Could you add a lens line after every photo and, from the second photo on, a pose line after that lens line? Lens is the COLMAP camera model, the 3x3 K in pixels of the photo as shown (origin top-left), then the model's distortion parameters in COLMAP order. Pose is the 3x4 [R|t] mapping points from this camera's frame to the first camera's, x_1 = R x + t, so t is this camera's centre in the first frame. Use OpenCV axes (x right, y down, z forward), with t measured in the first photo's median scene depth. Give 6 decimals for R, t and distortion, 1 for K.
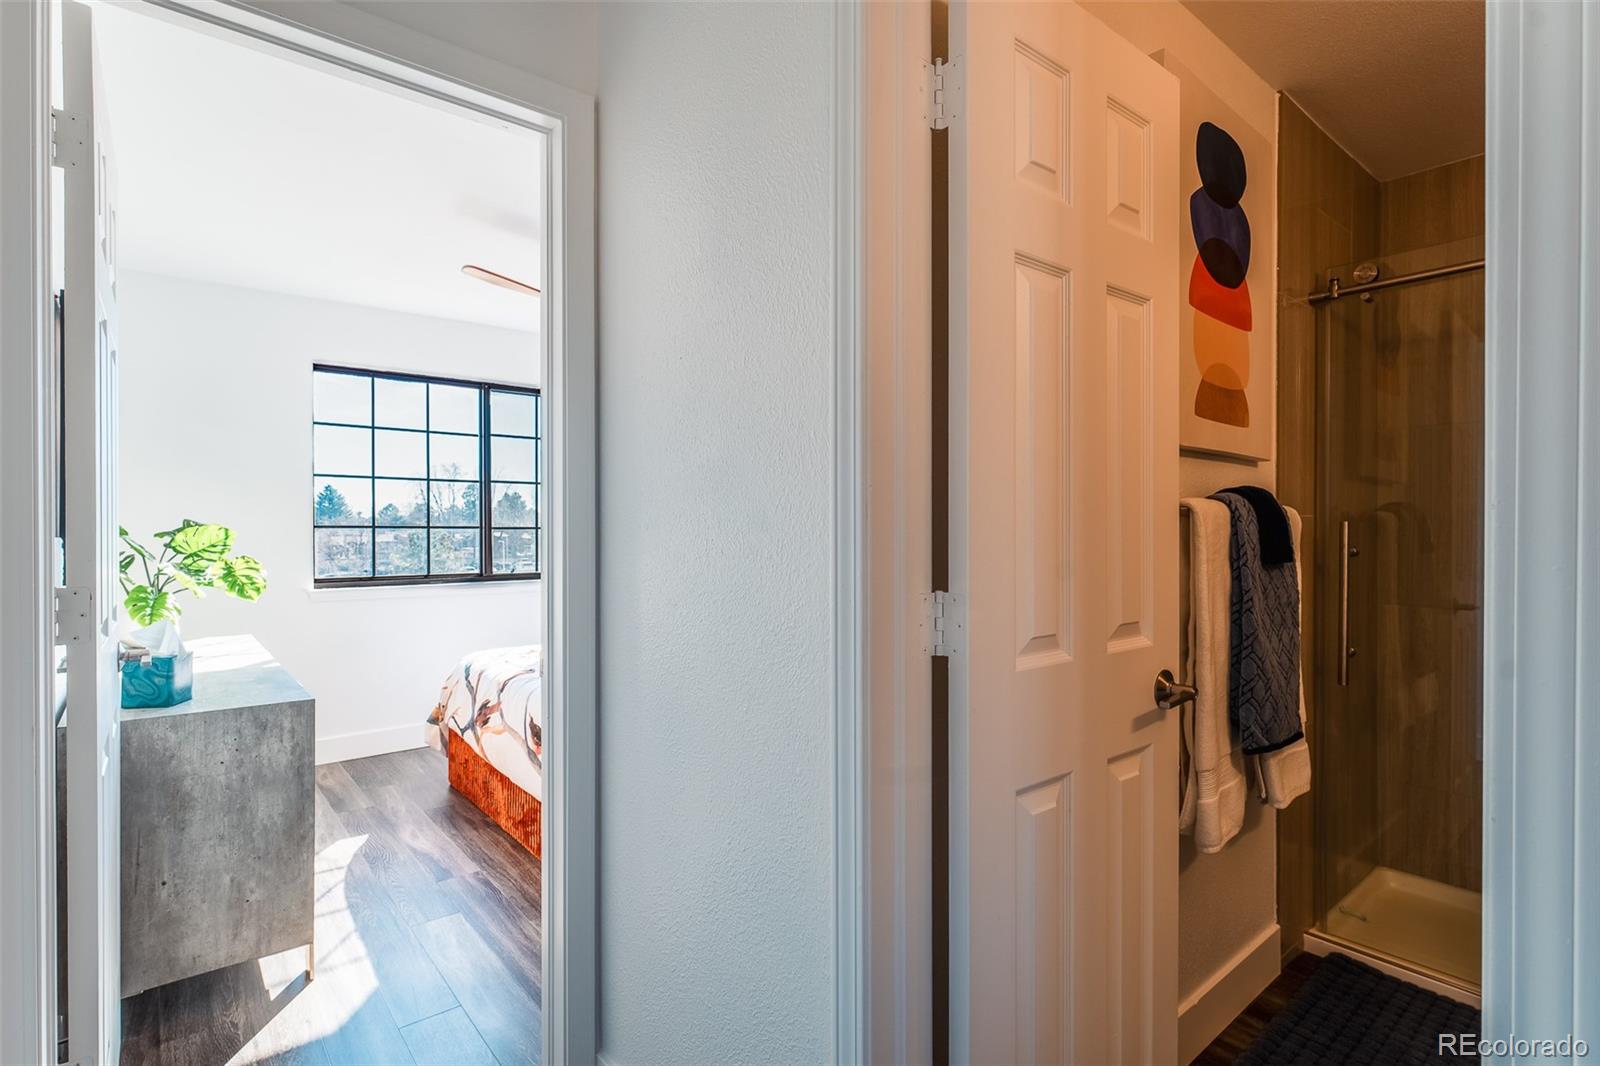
lens RADIAL K [[788.5, 0, 800.0], [0, 788.5, 533.0], [0, 0, 1]] dist [0.003666, -0.000158]
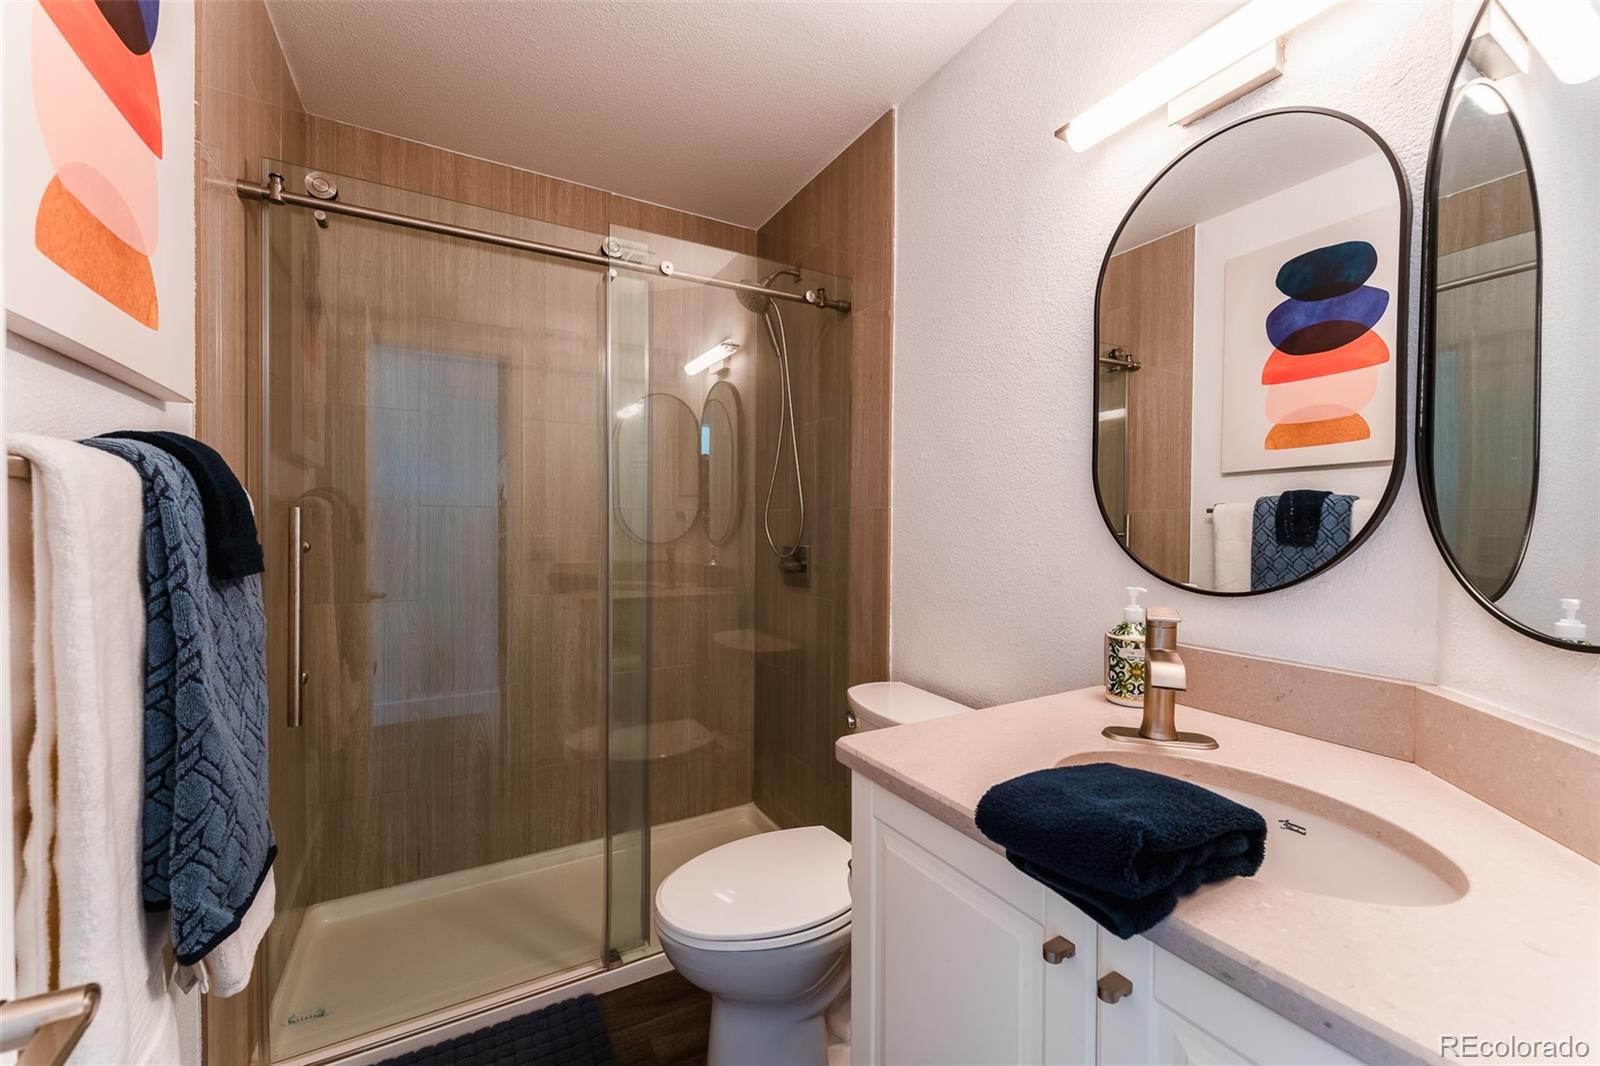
lens RADIAL K [[636.5, 0, 800.0], [0, 636.5, 533.0], [0, 0, 1]] dist [-0.000571, -0.000295]
pose [[0.188433, -0.012386, 0.982008, 0.241419], [-0.007236, 0.999876, 0.013999, -0.001953], [-0.982059, -0.009744, 0.188320, 0.535274]]
